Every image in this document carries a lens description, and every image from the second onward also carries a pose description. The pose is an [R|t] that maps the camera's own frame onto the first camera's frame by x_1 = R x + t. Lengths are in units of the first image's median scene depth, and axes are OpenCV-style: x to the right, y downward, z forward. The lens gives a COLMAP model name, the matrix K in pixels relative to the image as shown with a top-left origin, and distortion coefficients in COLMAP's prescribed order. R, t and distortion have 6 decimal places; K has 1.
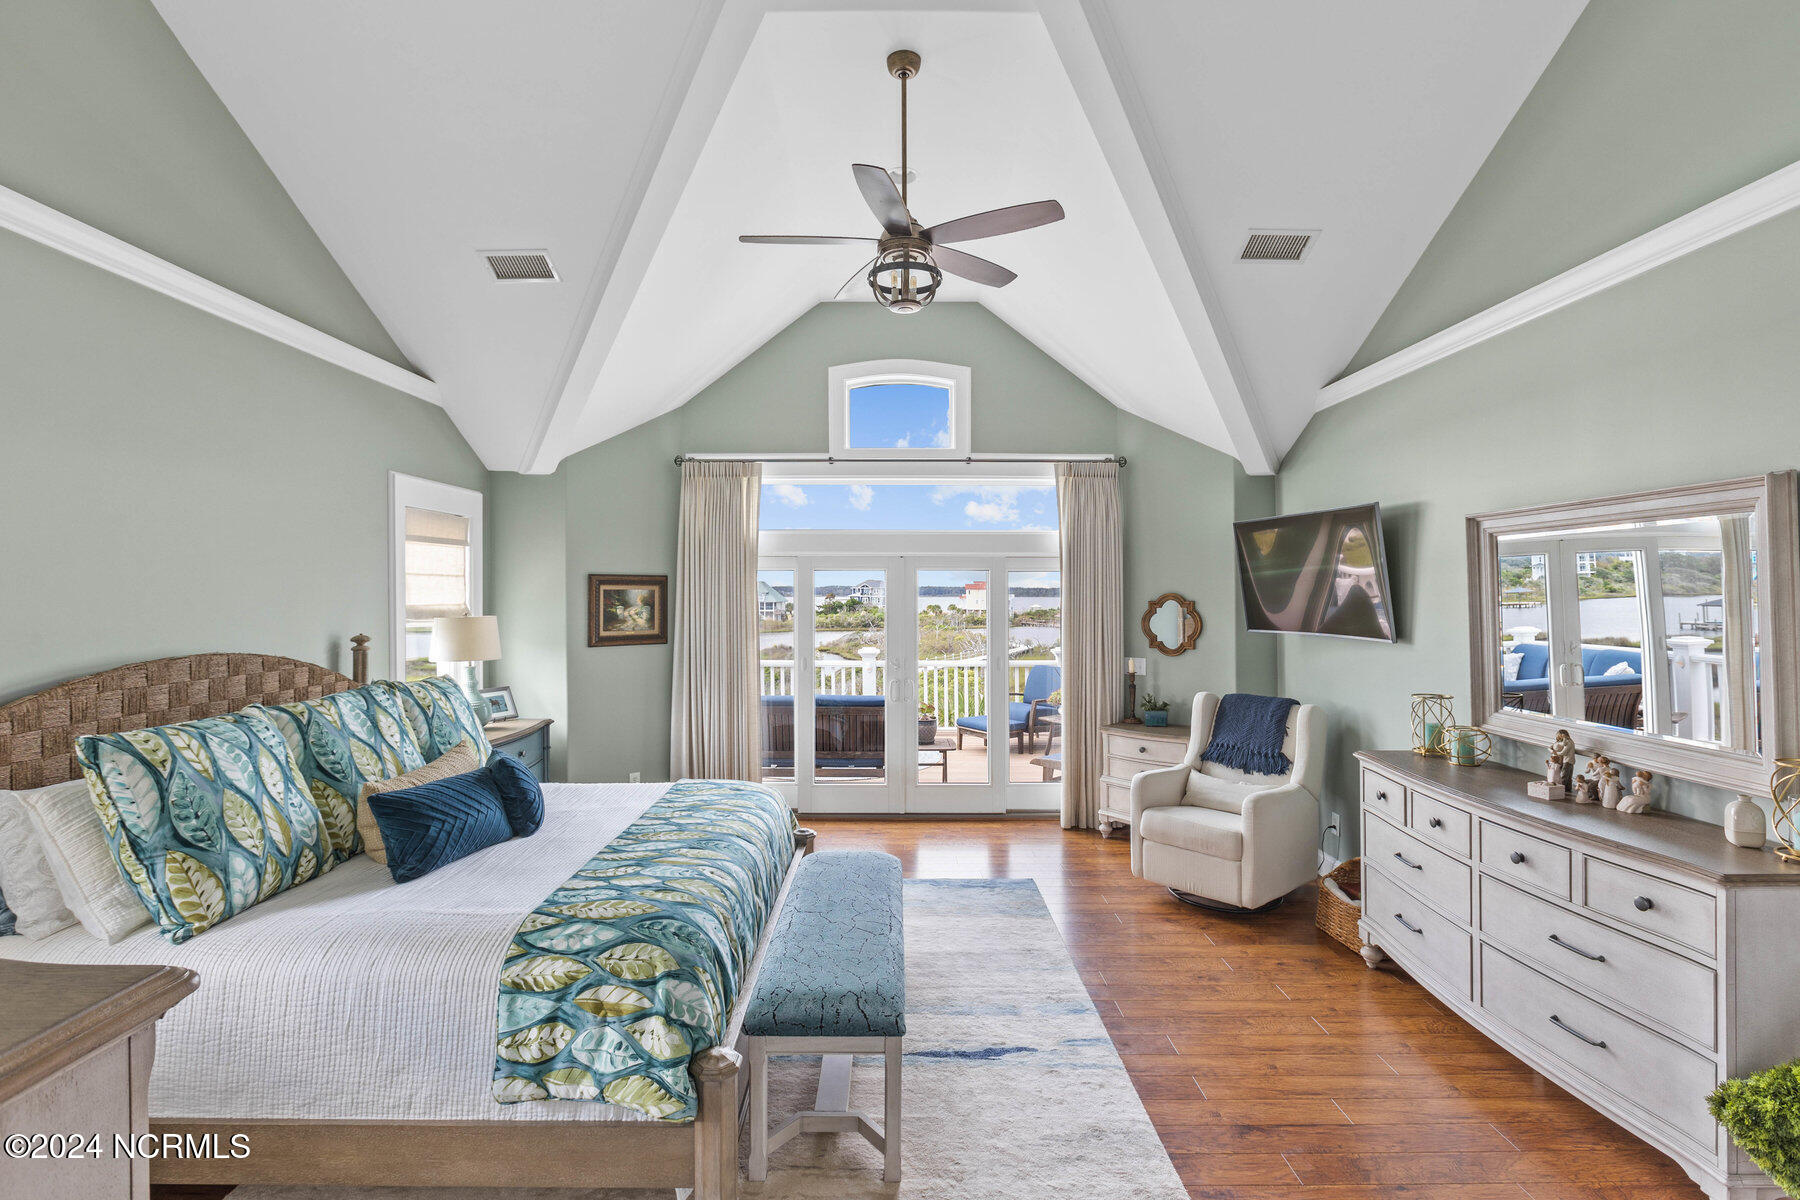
lens RADIAL K [[828.1, 0, 897.7], [0, 828.1, 590.4], [0, 0, 1]] dist [-0.010259, 0.000425]
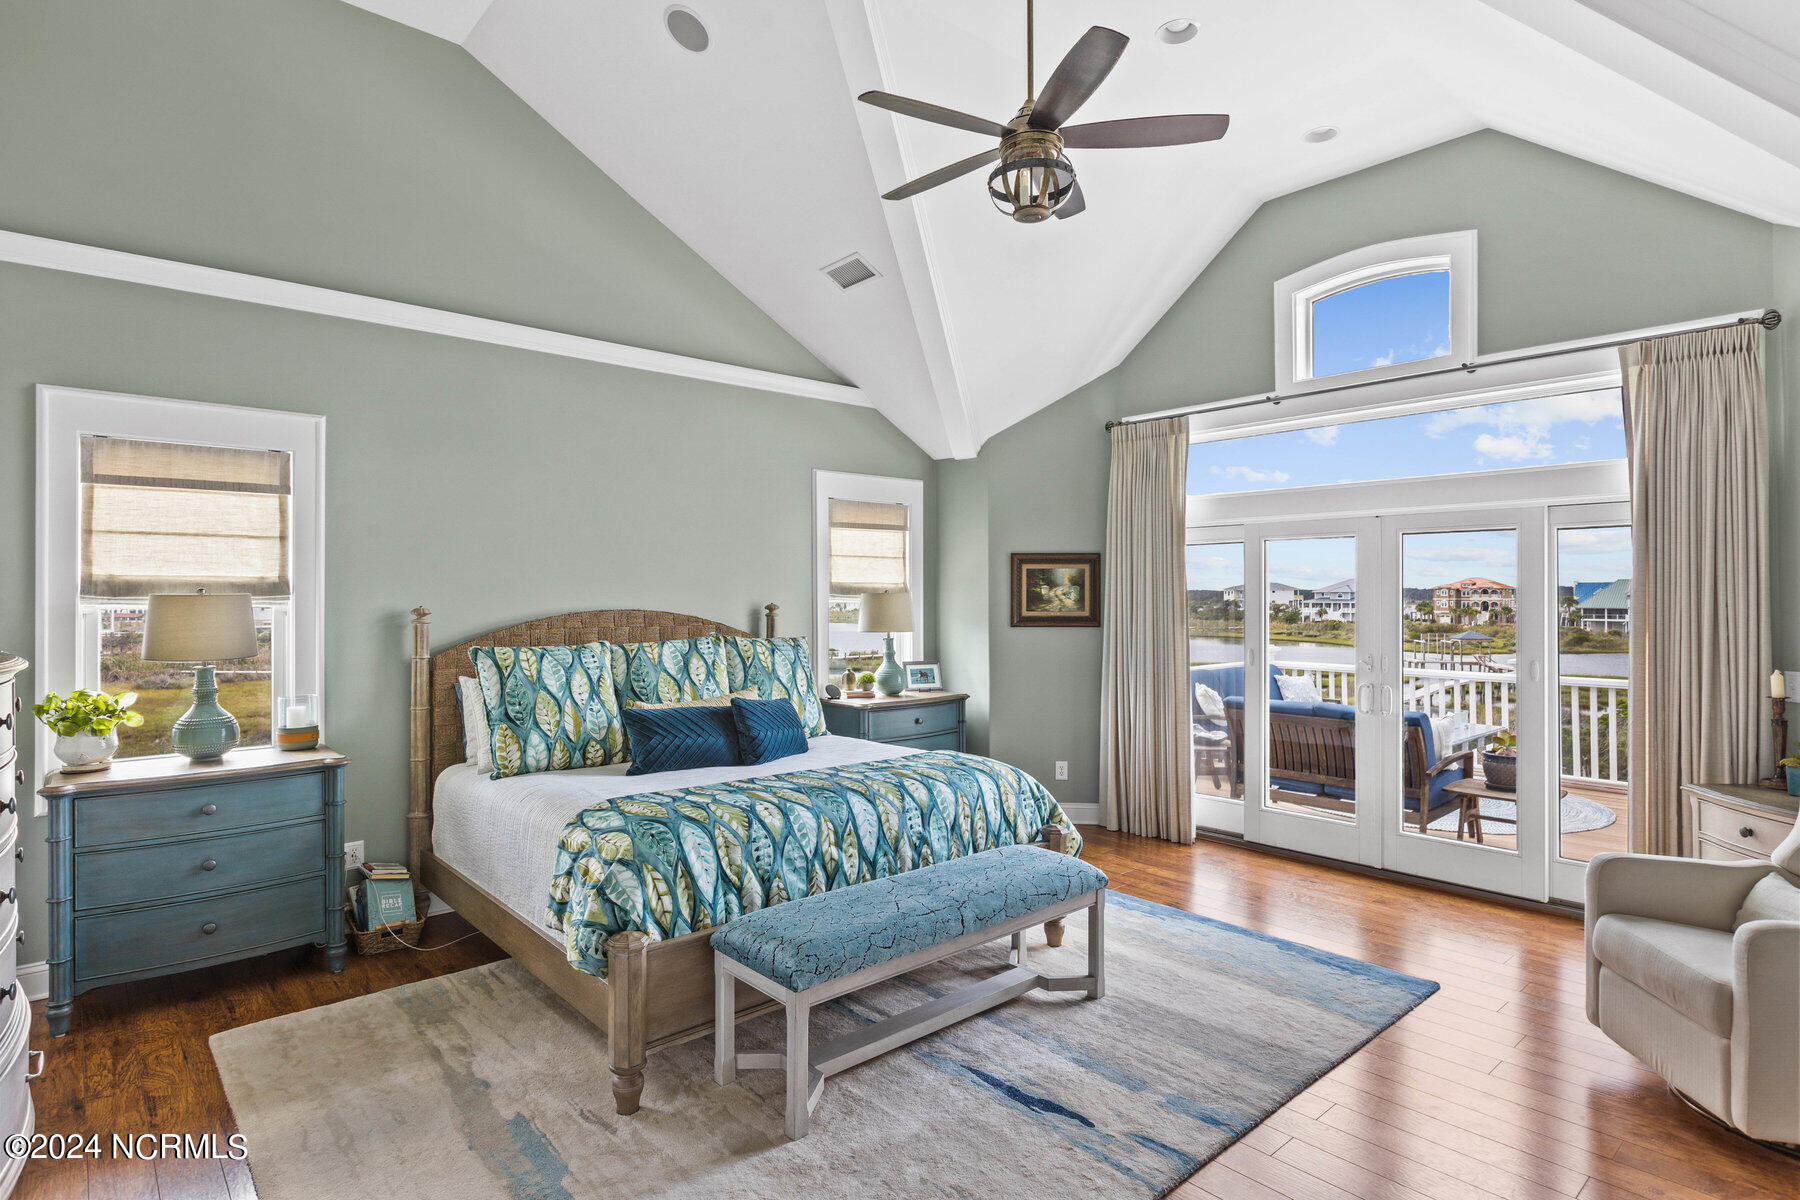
lens RADIAL K [[942.2, 0, 900.1], [0, 942.2, 598.7], [0, 0, 1]] dist [-0.006511, -0.000690]
pose [[0.659036, 0.000305, -0.752111, 0.449422], [0.003894, 0.999985, 0.003818, 0.034547], [0.752101, -0.005445, 0.659025, 0.176719]]
